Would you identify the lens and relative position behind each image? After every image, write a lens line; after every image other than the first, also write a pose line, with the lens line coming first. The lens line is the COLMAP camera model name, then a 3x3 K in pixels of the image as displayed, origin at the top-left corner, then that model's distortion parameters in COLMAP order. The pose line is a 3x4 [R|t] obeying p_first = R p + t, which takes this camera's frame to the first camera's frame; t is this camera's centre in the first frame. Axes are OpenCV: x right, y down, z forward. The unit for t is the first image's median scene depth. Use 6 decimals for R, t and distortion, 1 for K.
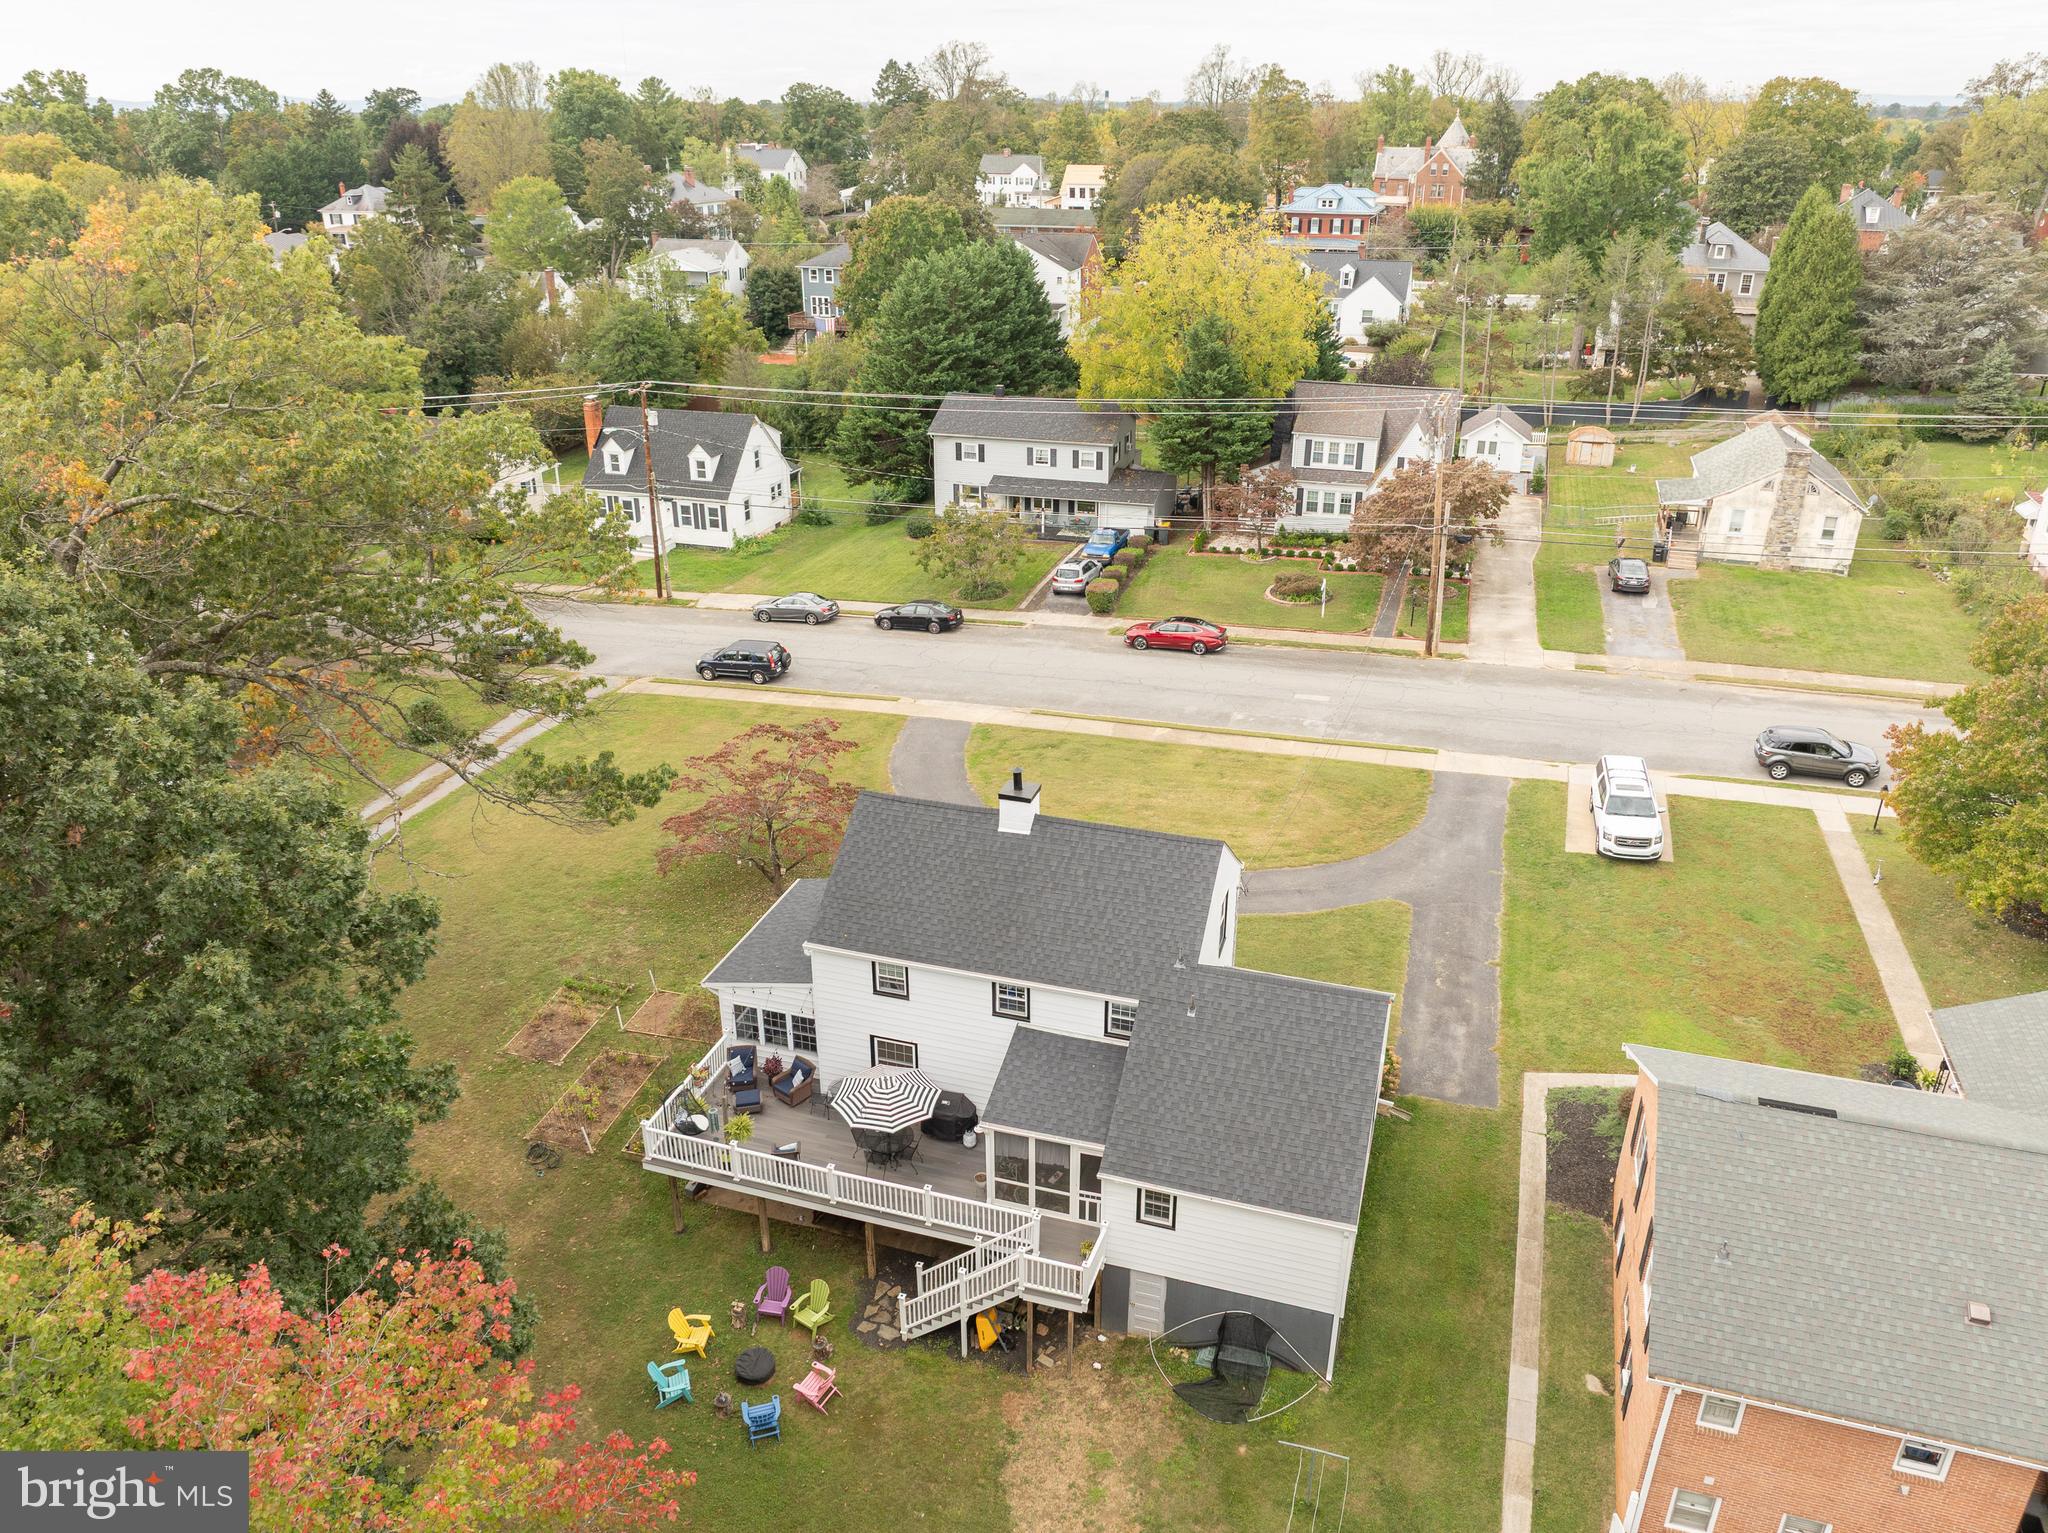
lens RADIAL K [[1447.2, 0, 1030.3], [0, 1447.2, 761.6], [0, 0, 1]] dist [-0.036314, -0.000957]
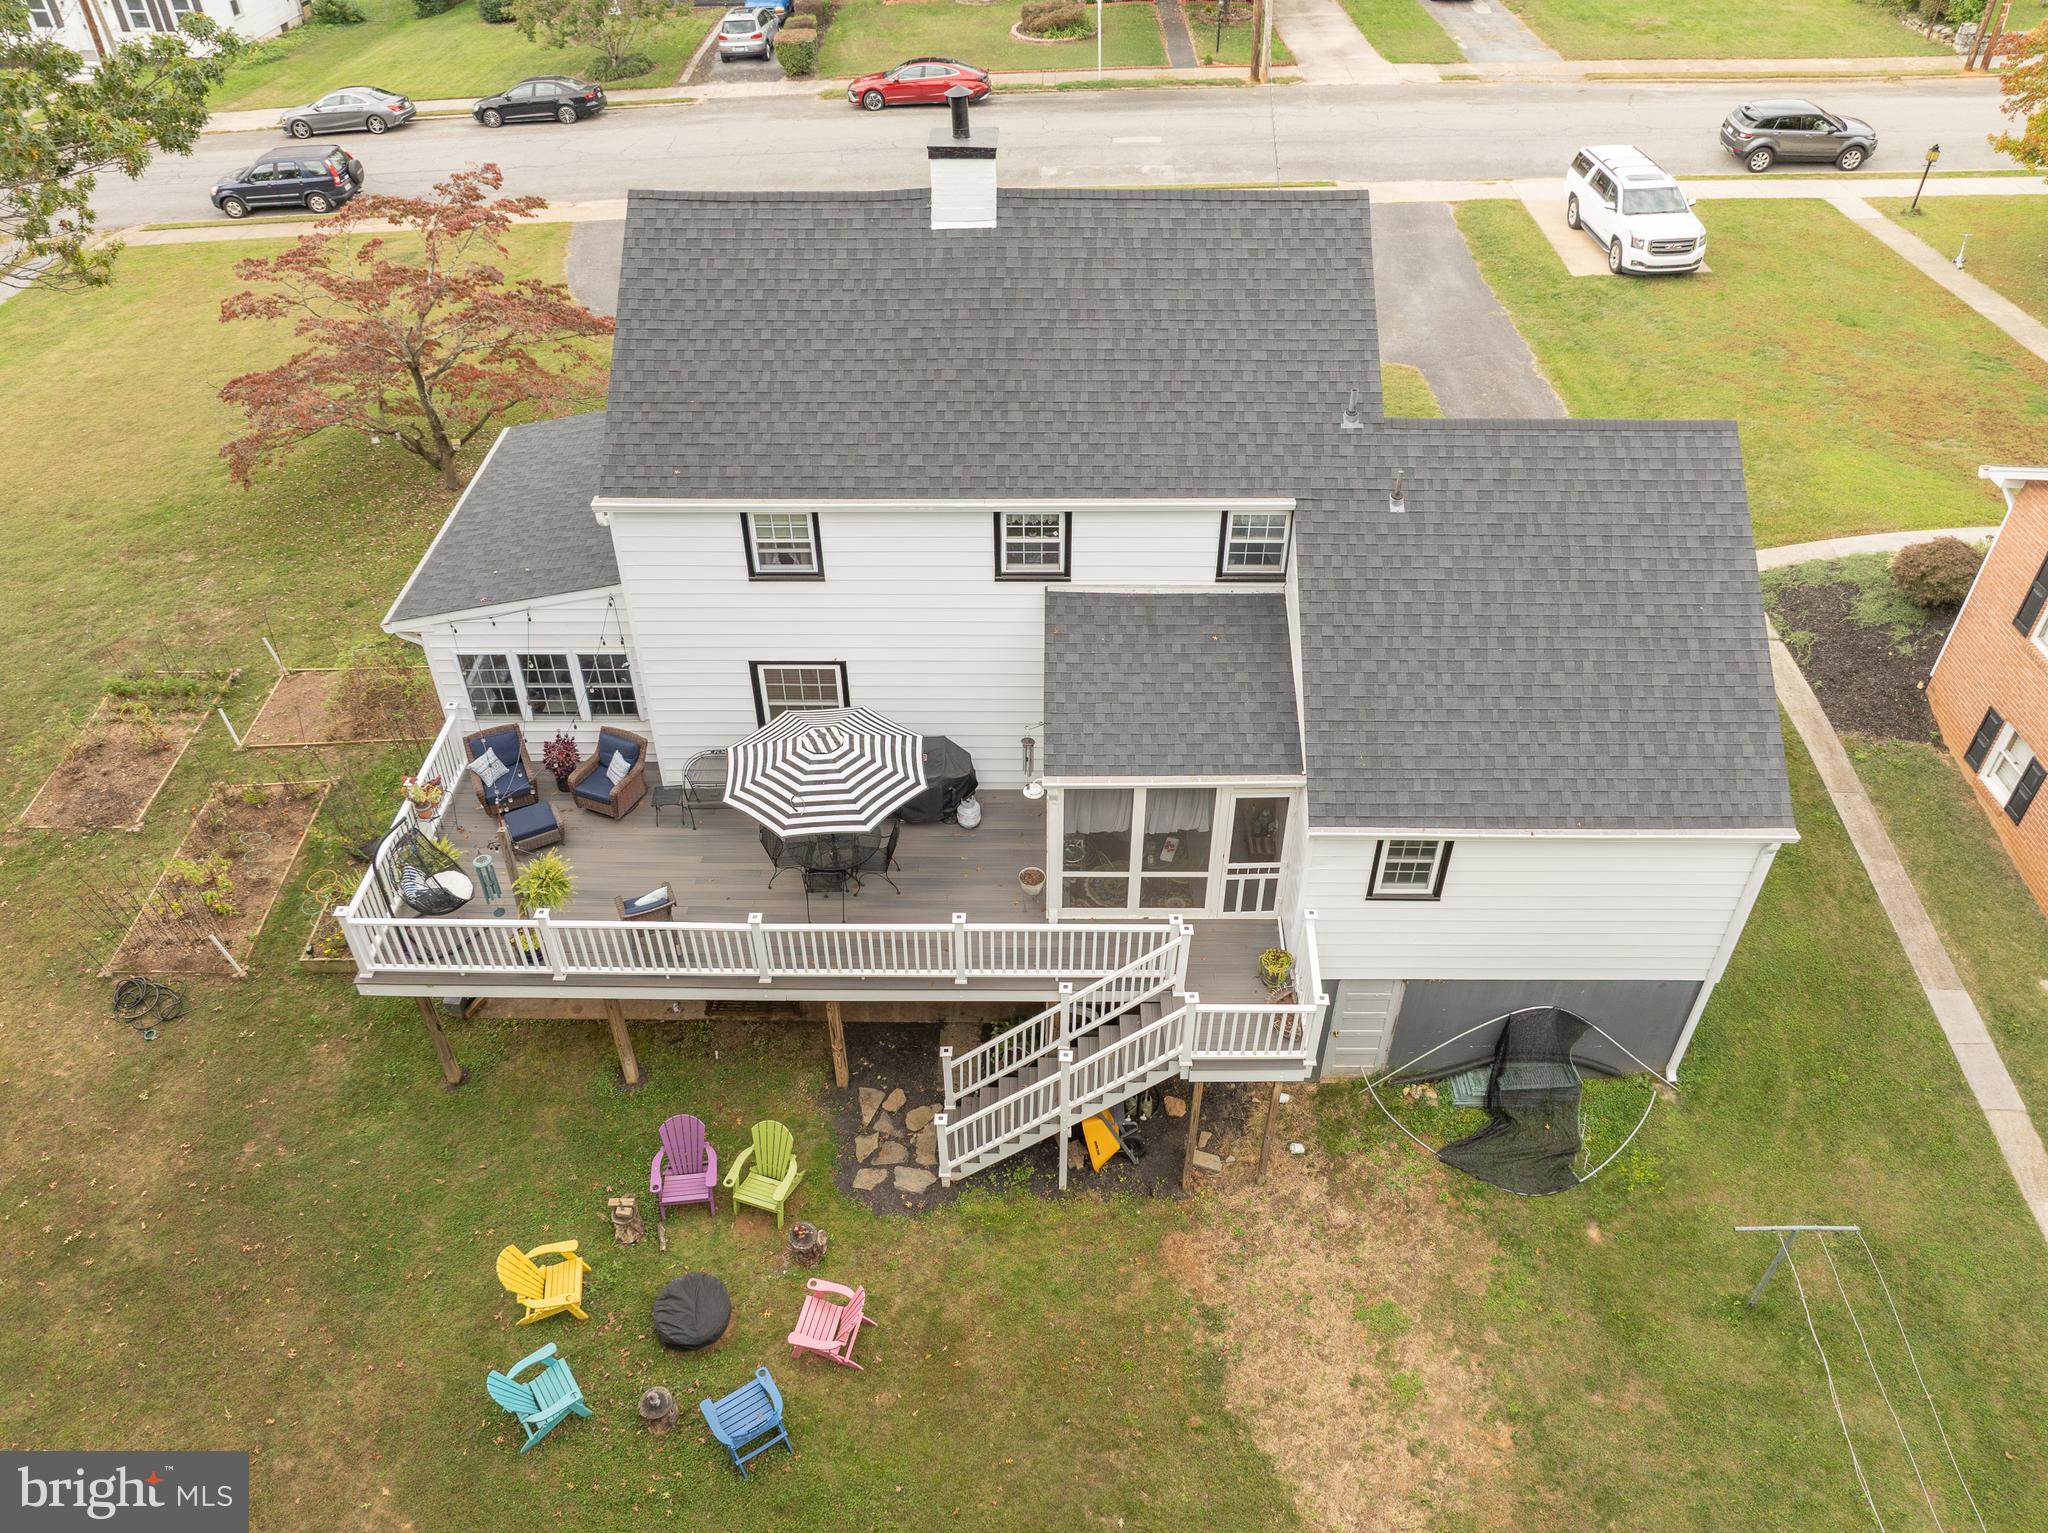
lens RADIAL K [[1447.2, 0, 1026.8], [0, 1447.2, 761.0], [0, 0, 1]] dist [-0.036314, -0.000957]
pose [[0.955850, -0.186764, 0.226871, -0.140669], [0.123532, 0.955900, 0.266447, 0.096119], [-0.266629, -0.226658, 0.936769, 0.472134]]
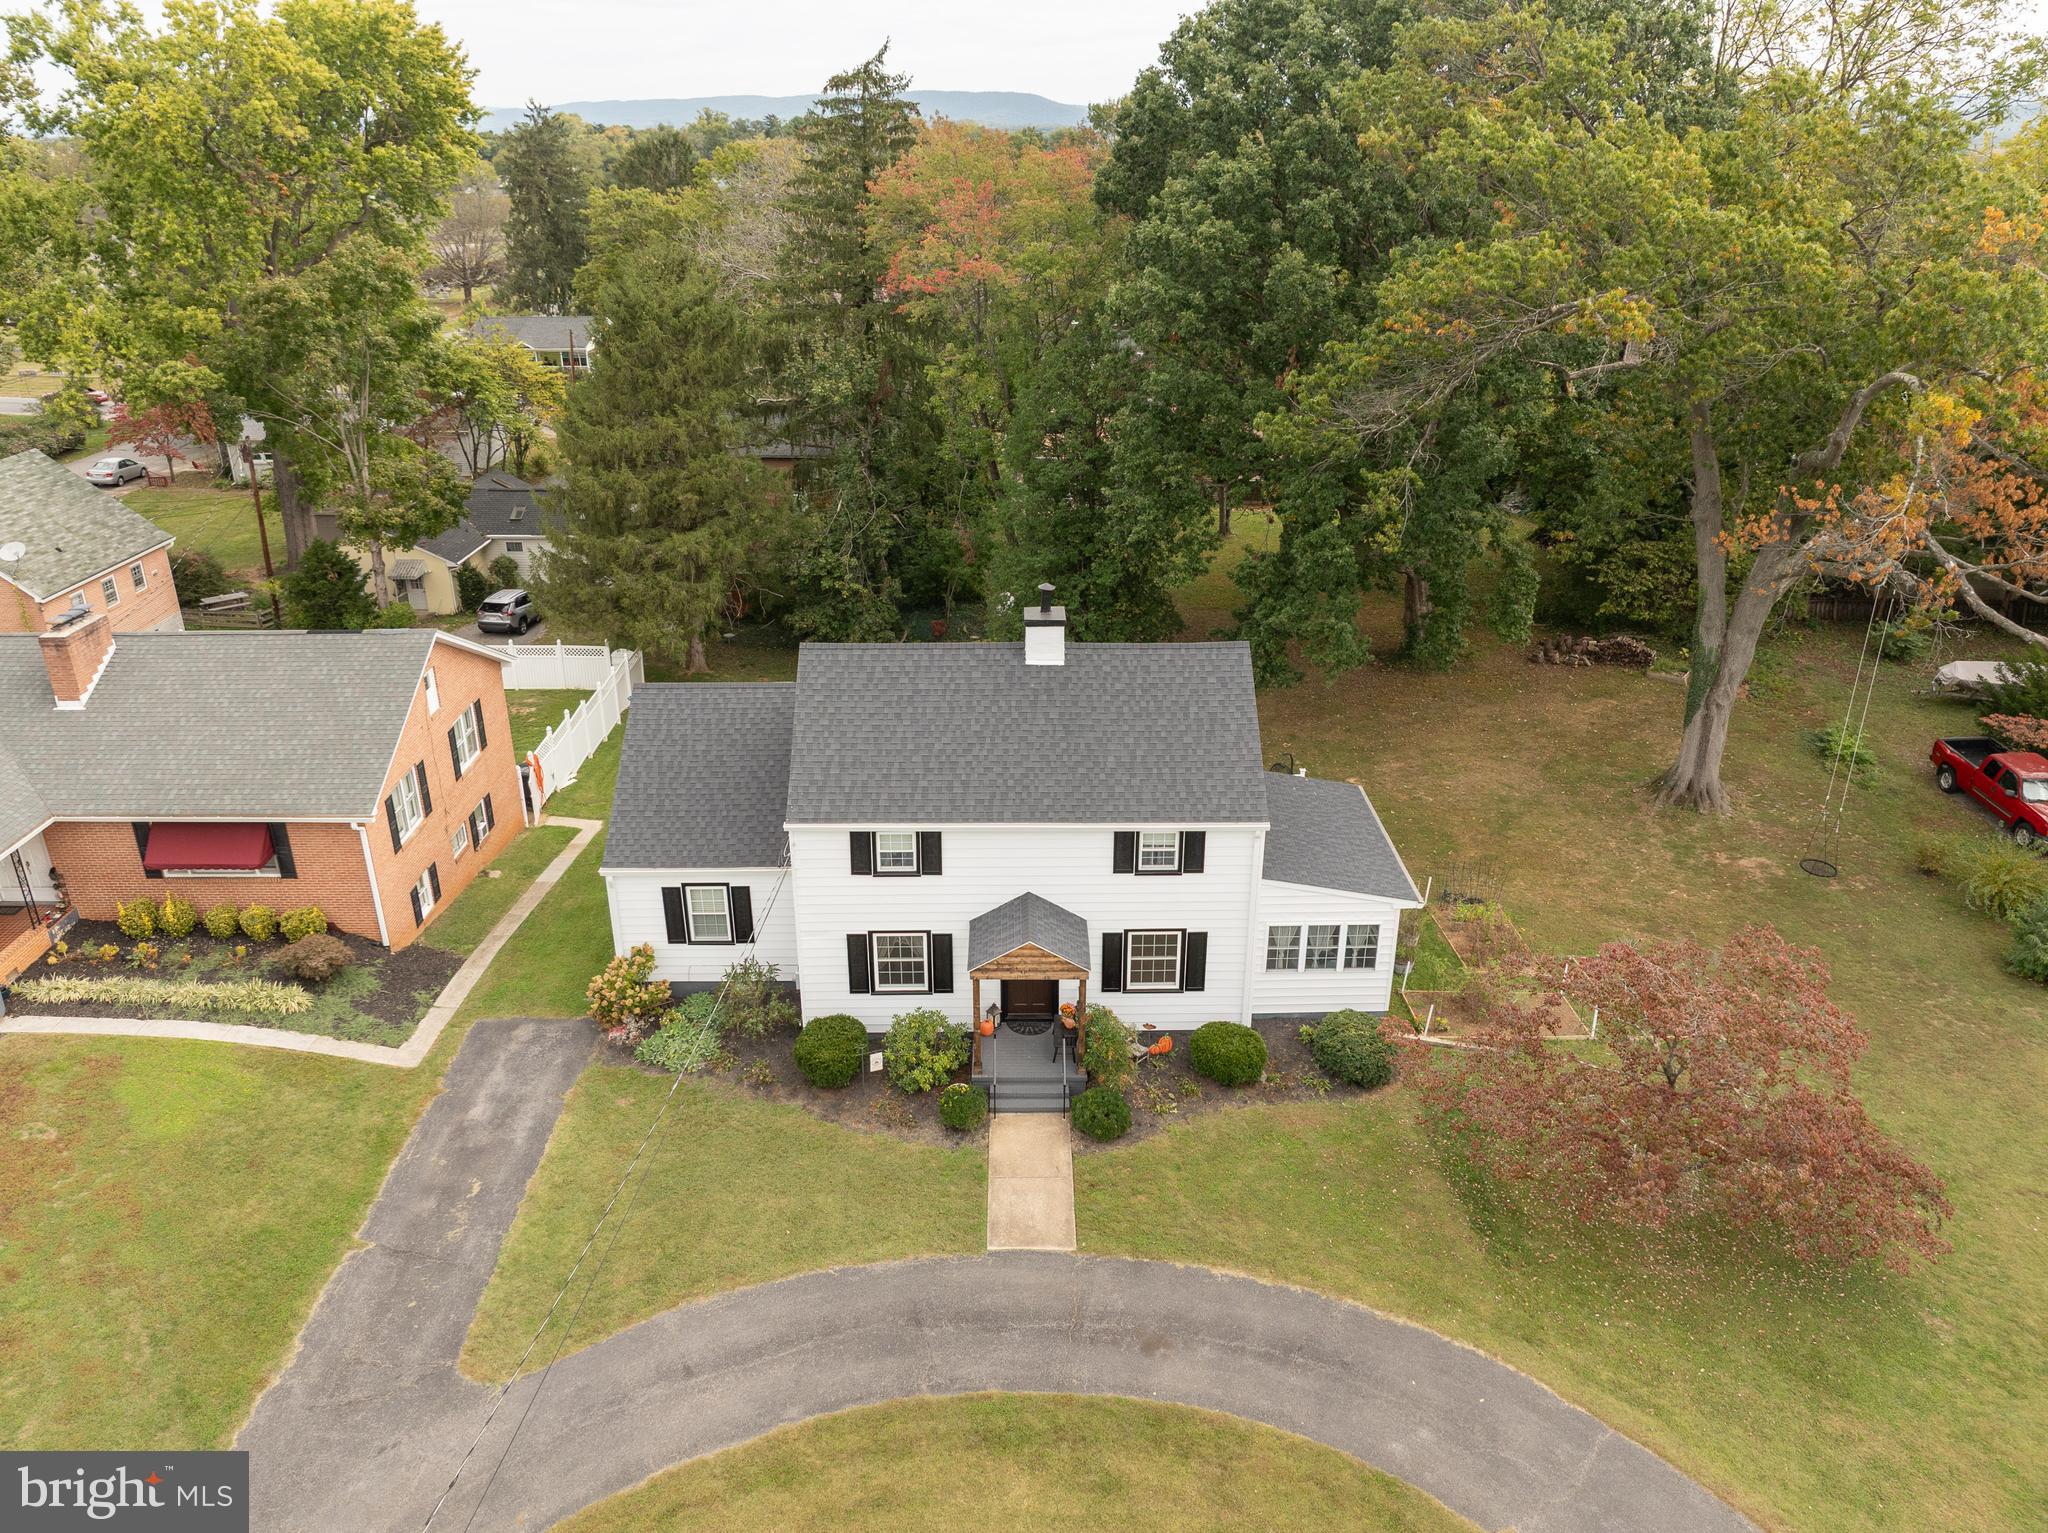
lens RADIAL K [[1447.2, 0, 1021.6], [0, 1447.2, 758.6], [0, 0, 1]] dist [-0.036314, -0.000957]
pose [[-0.950373, 0.126777, -0.284111, 0.255019], [-0.128127, 0.672679, 0.728757, -0.535732], [0.283505, 0.728993, -0.623052, 1.577481]]
